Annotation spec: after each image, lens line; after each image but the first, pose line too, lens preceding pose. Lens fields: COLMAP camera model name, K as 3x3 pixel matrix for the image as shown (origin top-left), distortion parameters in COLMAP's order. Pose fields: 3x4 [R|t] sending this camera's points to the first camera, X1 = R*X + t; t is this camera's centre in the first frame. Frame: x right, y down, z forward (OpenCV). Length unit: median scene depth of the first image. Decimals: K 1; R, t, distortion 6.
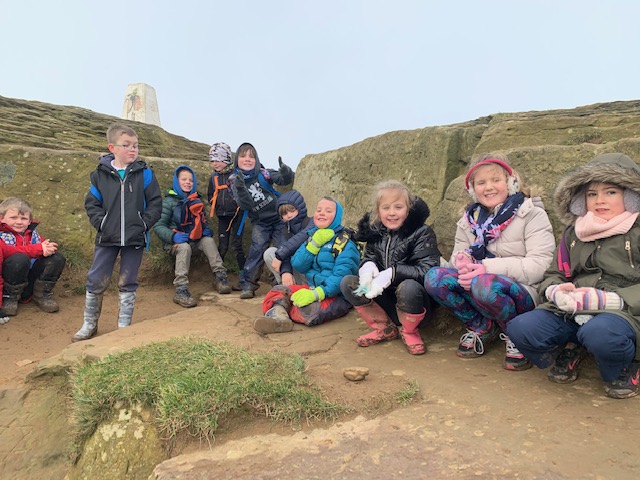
lens RADIAL K [[474.0, 0, 323.7], [0, 474.0, 241.0], [0, 0, 1]] dist [0.002125, -0.024961]
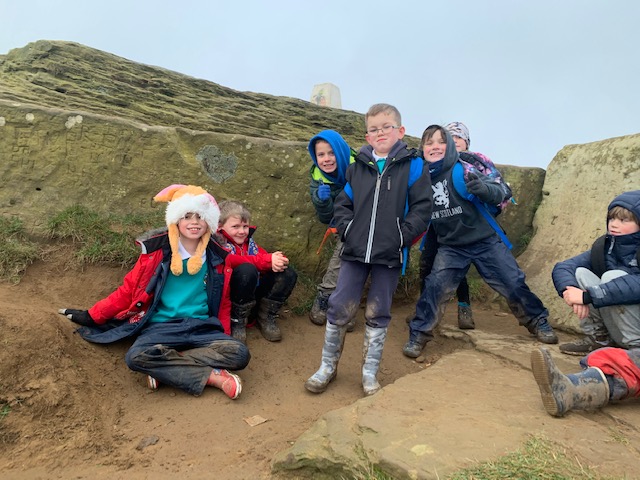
lens RADIAL K [[474.0, 0, 318.7], [0, 474.0, 239.8], [0, 0, 1]] dist [0.002125, -0.024961]
pose [[0.945751, 0.039942, -0.322427, -0.221503], [-0.044000, 0.999017, -0.005303, -0.014807], [0.321899, 0.019202, 0.946579, 0.230458]]
